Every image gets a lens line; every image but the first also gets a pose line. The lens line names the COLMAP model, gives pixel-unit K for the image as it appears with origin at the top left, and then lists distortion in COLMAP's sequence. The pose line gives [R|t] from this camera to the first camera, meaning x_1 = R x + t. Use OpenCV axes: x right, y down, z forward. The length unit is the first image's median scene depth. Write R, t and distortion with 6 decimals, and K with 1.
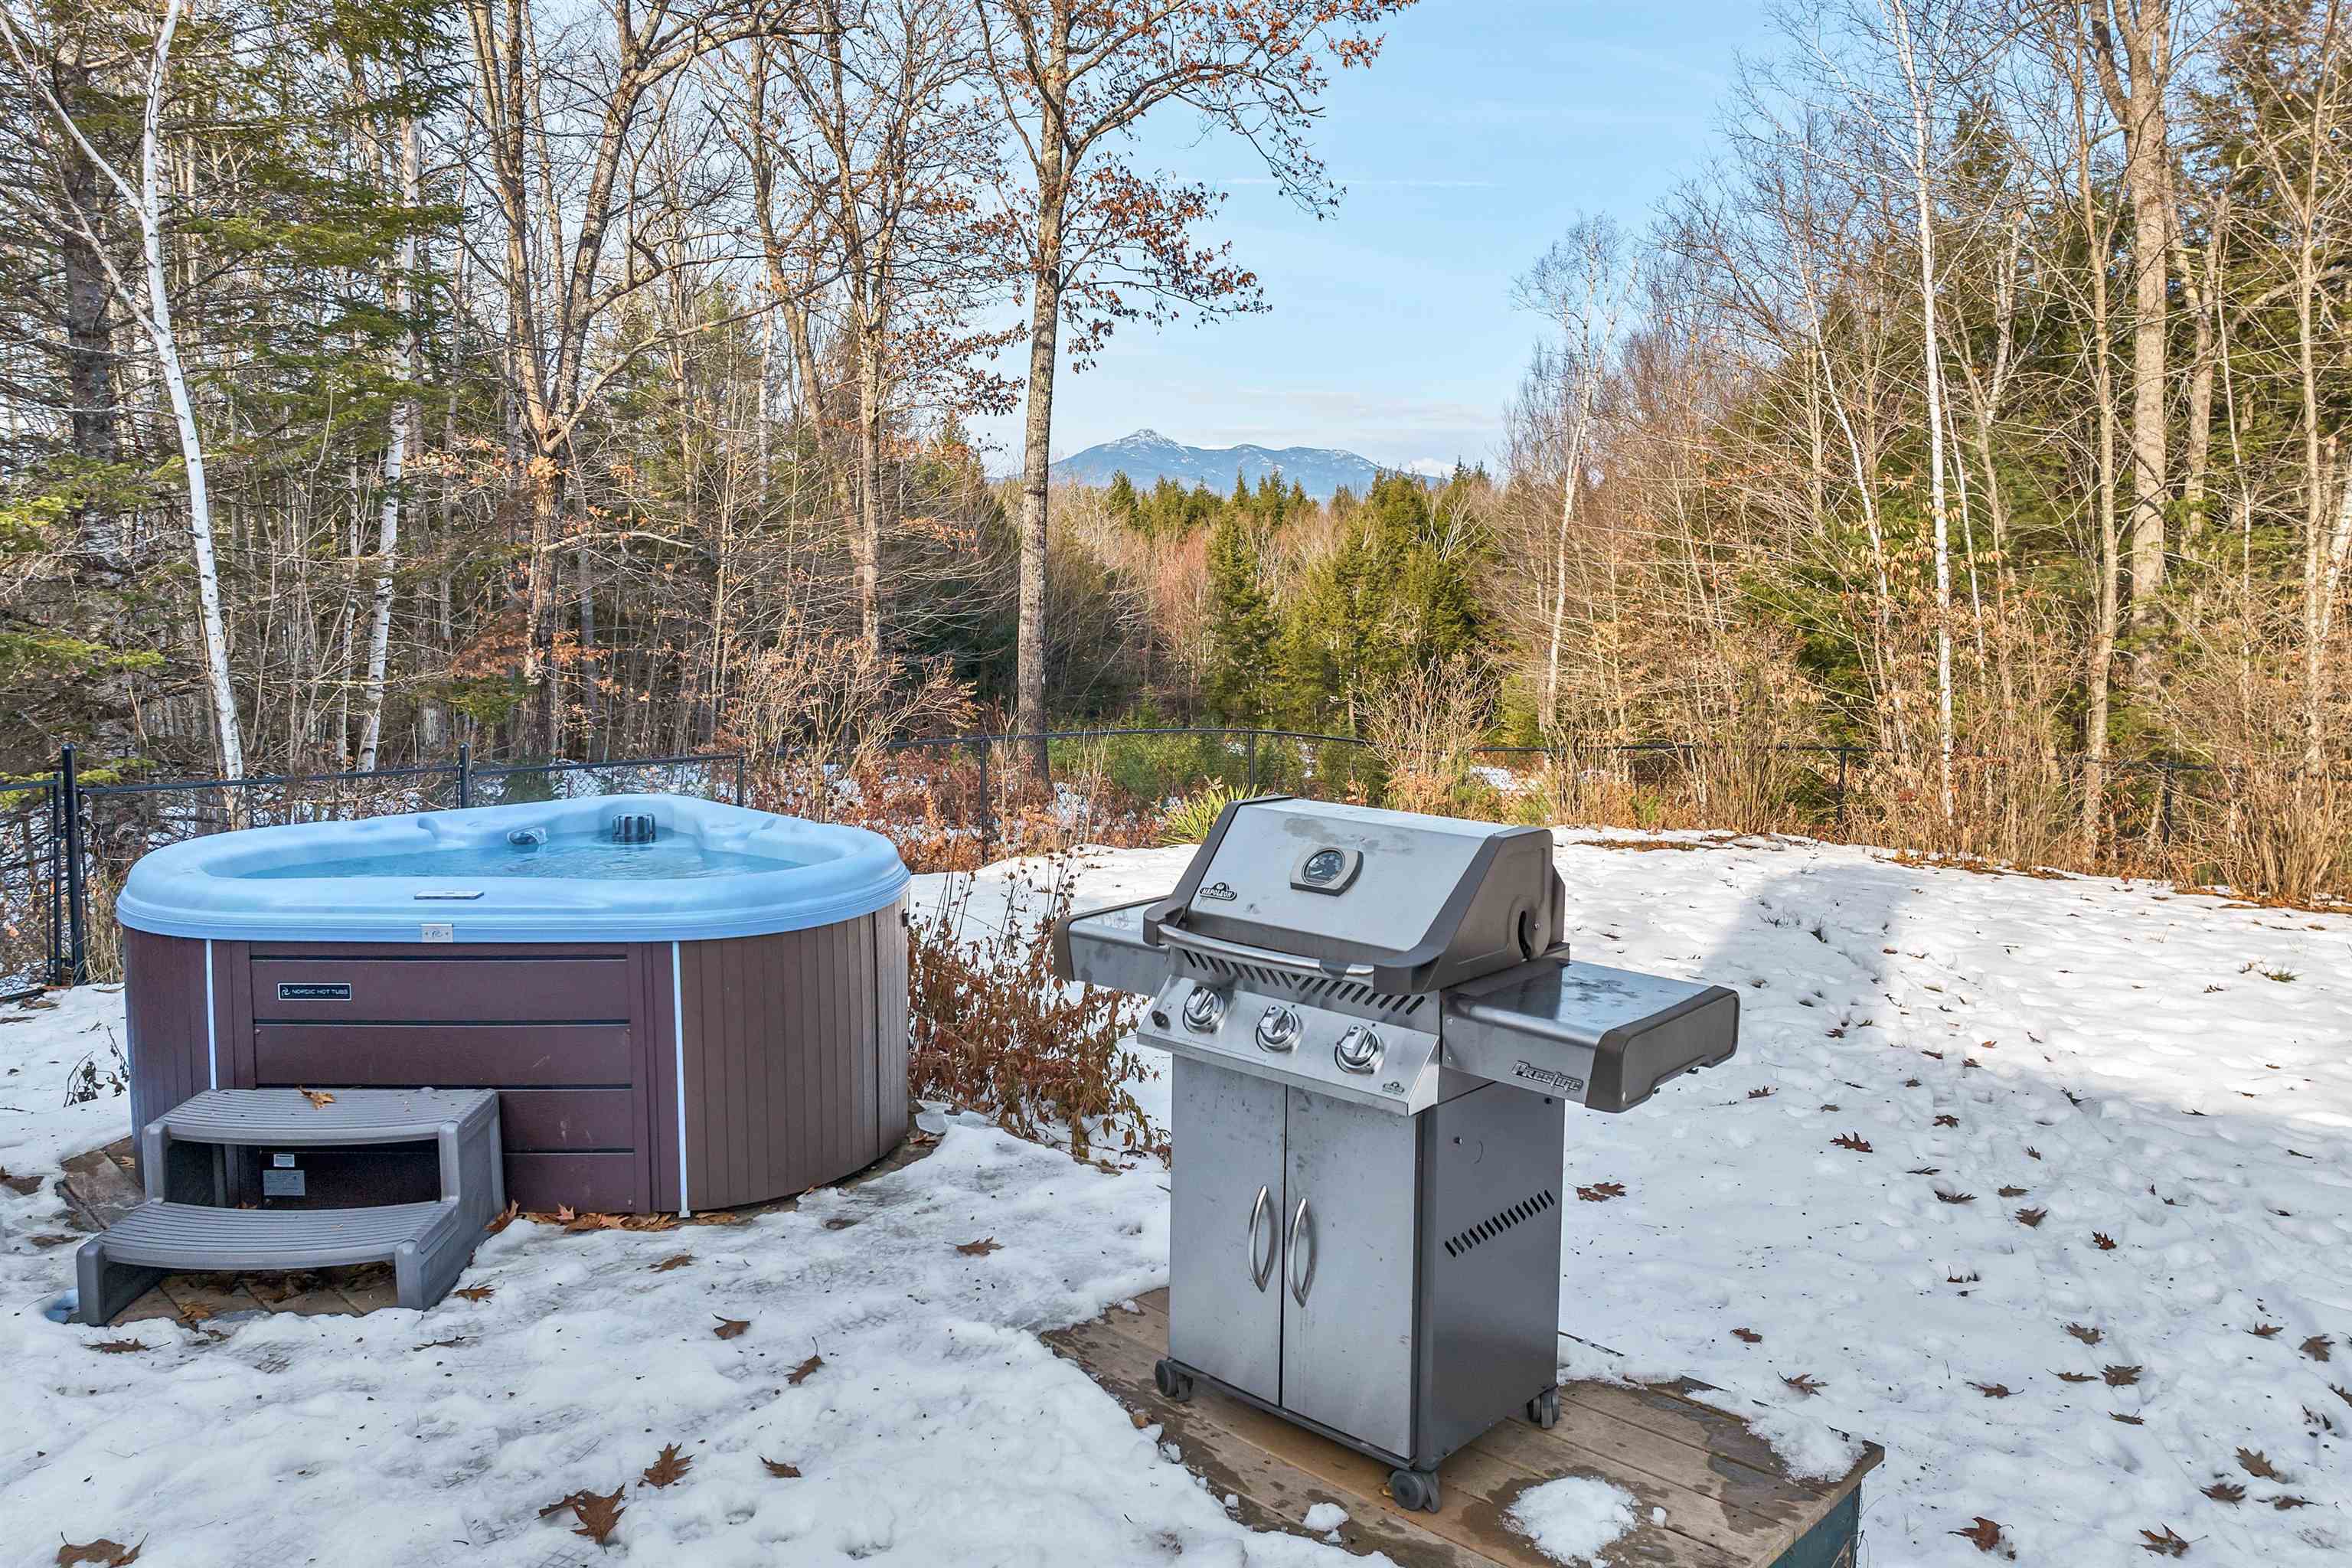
lens RADIAL K [[1650.6, 0, 1168.5], [0, 1650.6, 769.5], [0, 0, 1]] dist [-0.007744, 0.000727]
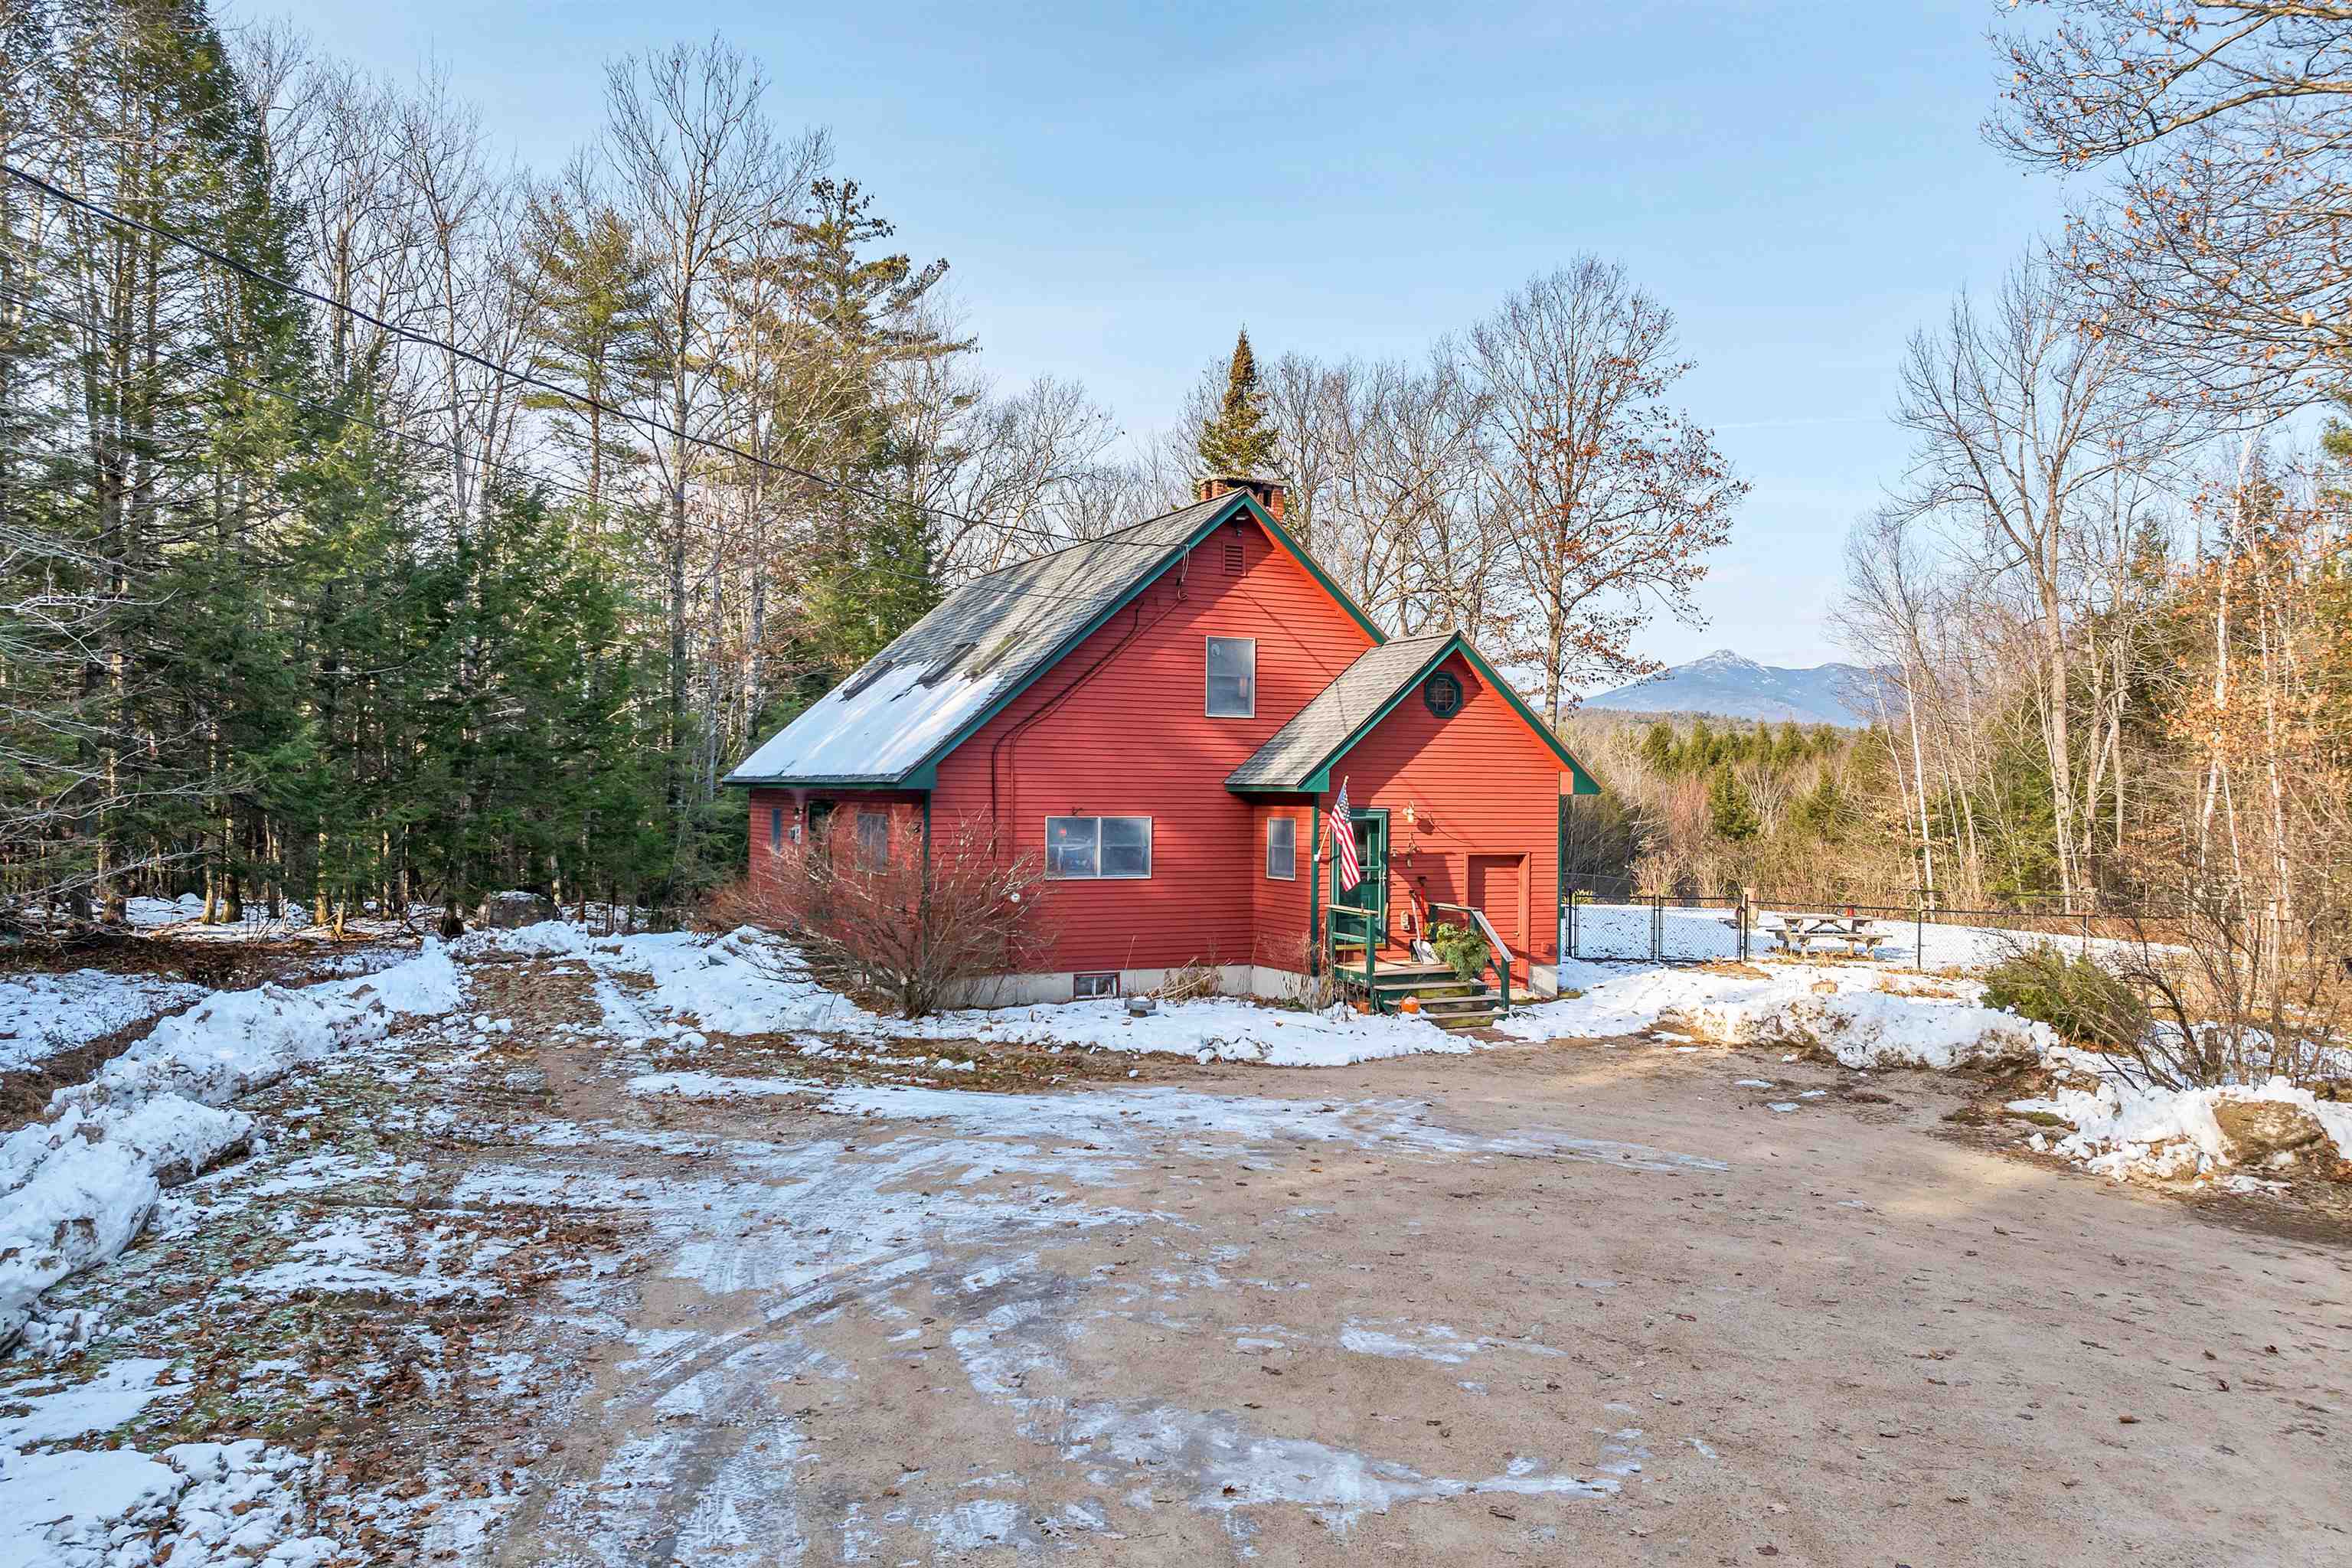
lens RADIAL K [[1650.6, 0, 1175.5], [0, 1650.6, 788.8], [0, 0, 1]] dist [-0.007744, 0.000727]
pose [[0.943690, -0.006572, -0.330765, 0.051373], [-0.034574, 0.992369, -0.118358, 0.031866], [0.329018, 0.123129, 0.936262, -0.332260]]
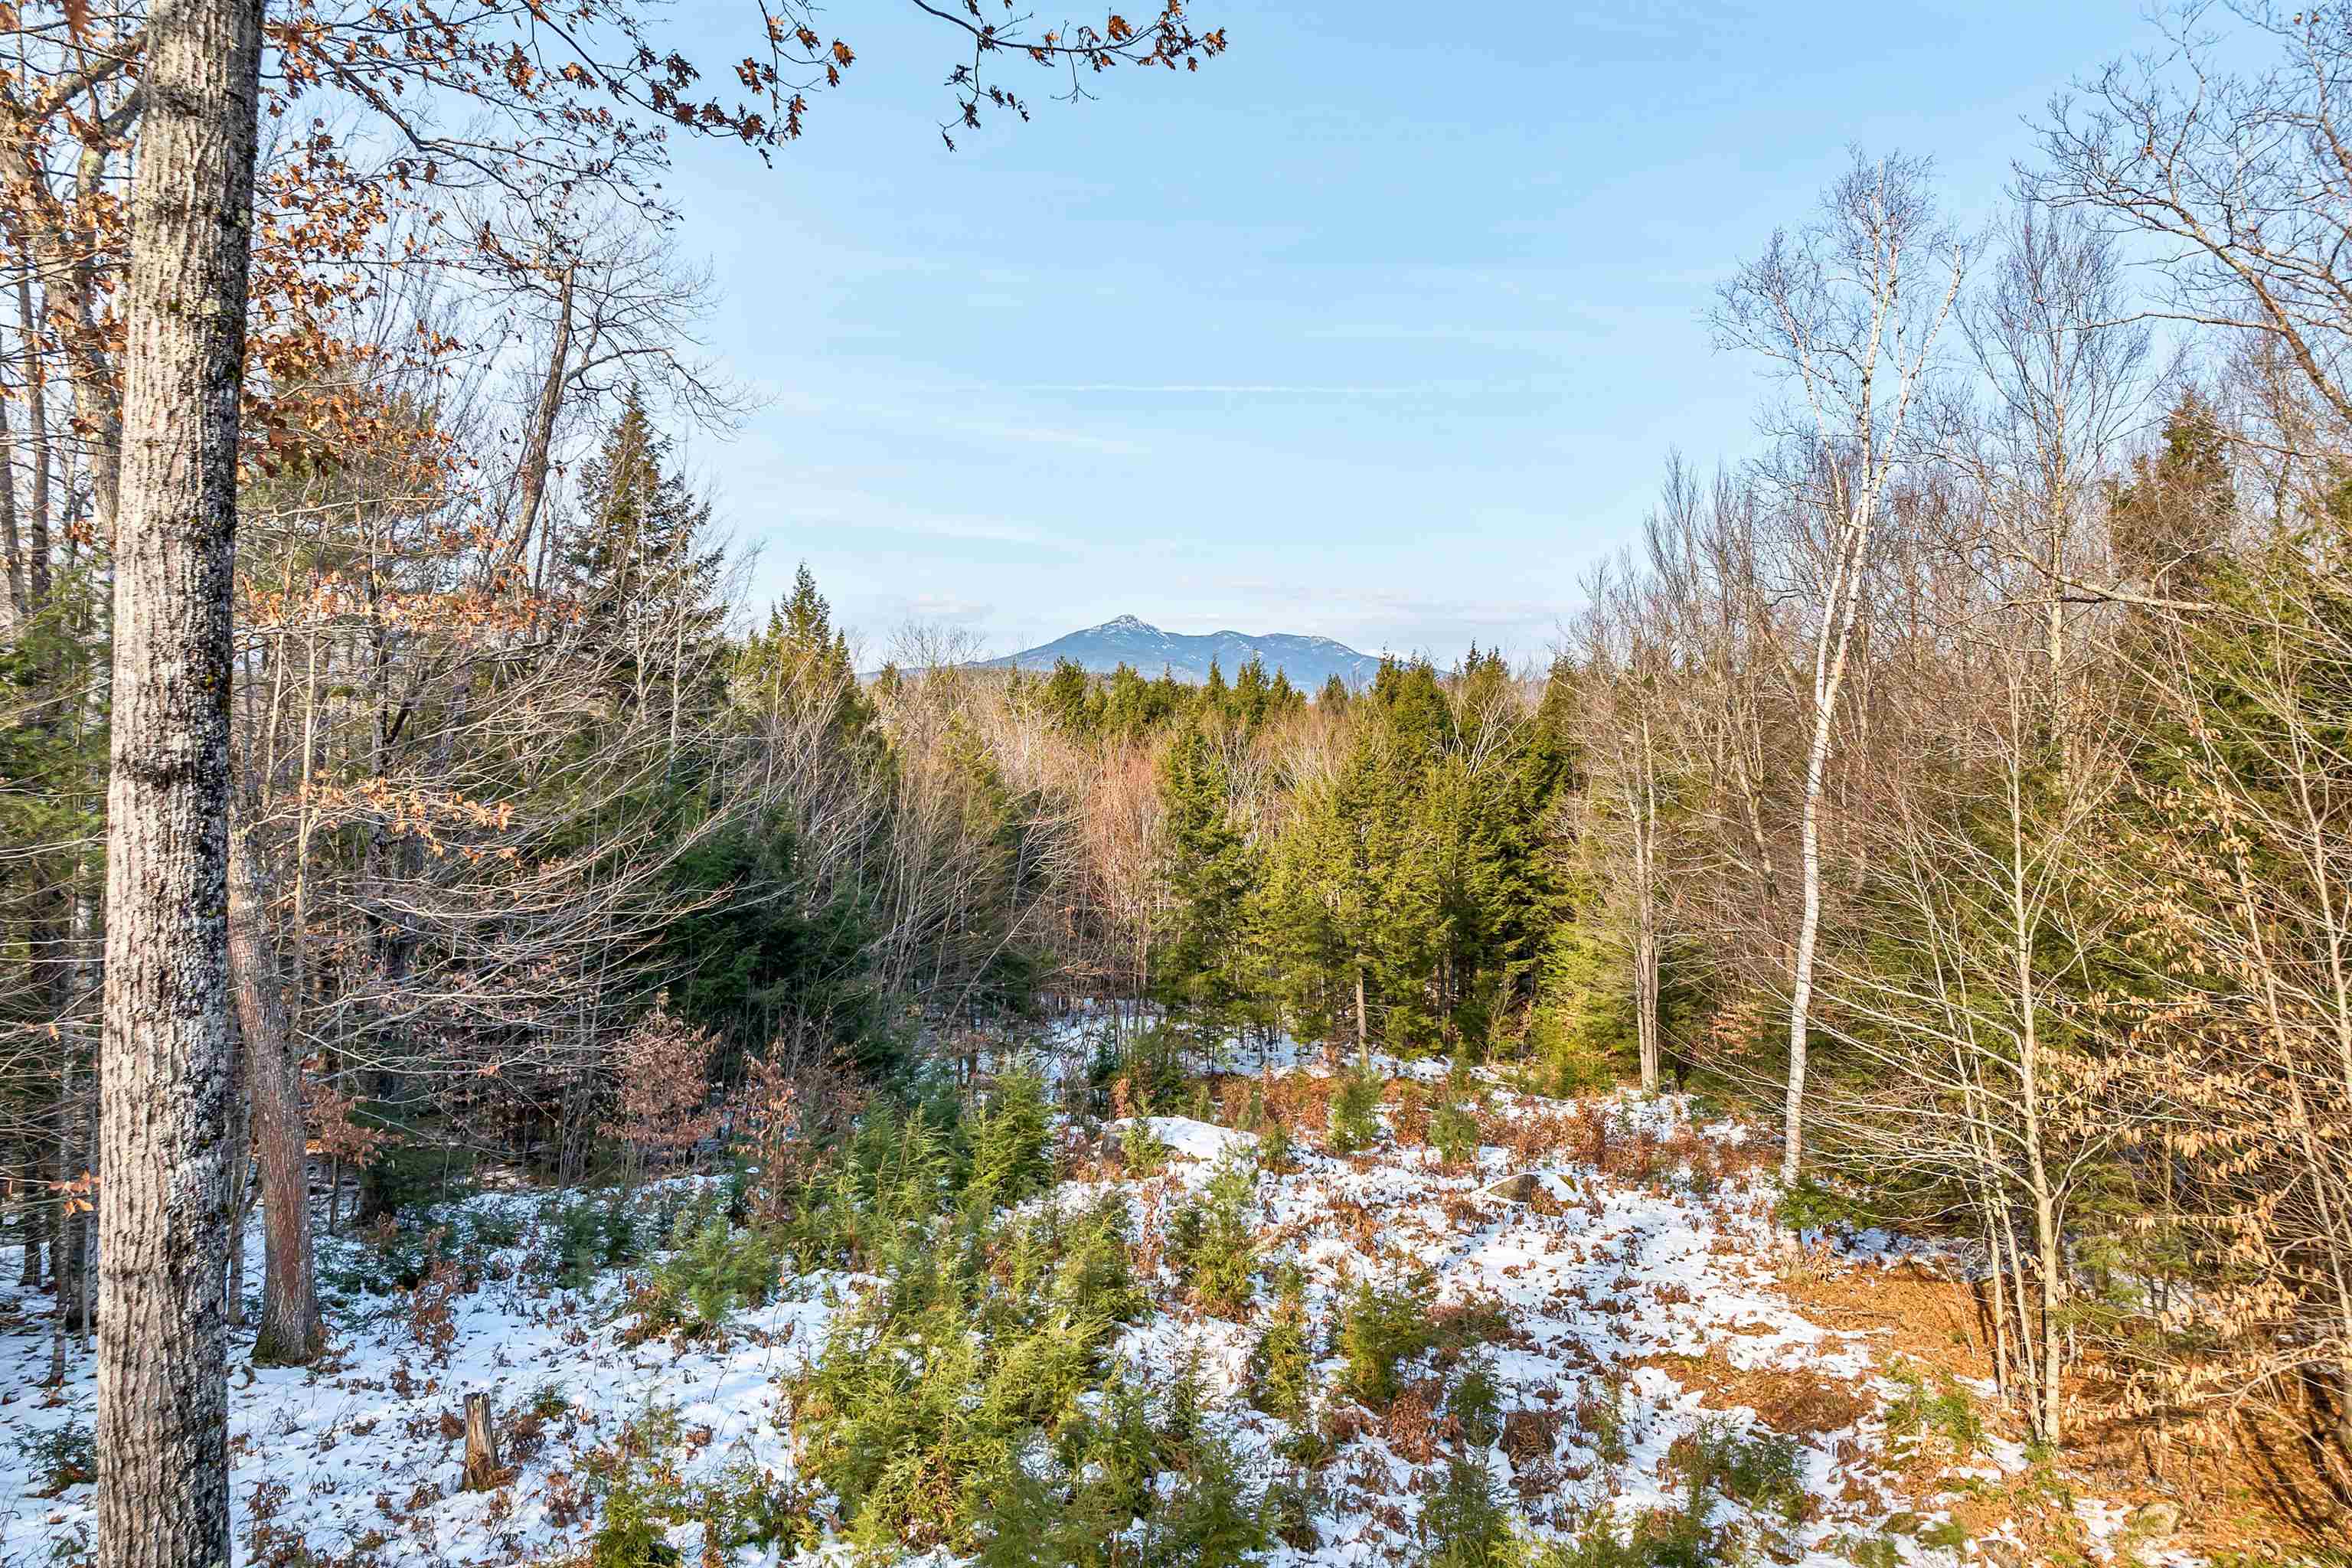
lens RADIAL K [[1650.6, 0, 1181.6], [0, 1650.6, 782.8], [0, 0, 1]] dist [-0.007744, 0.000727]
pose [[0.999839, 0.002869, 0.017726, 0.018439], [-0.001034, 0.994719, -0.102628, -0.046769], [-0.017926, 0.102593, 0.994562, 0.252427]]
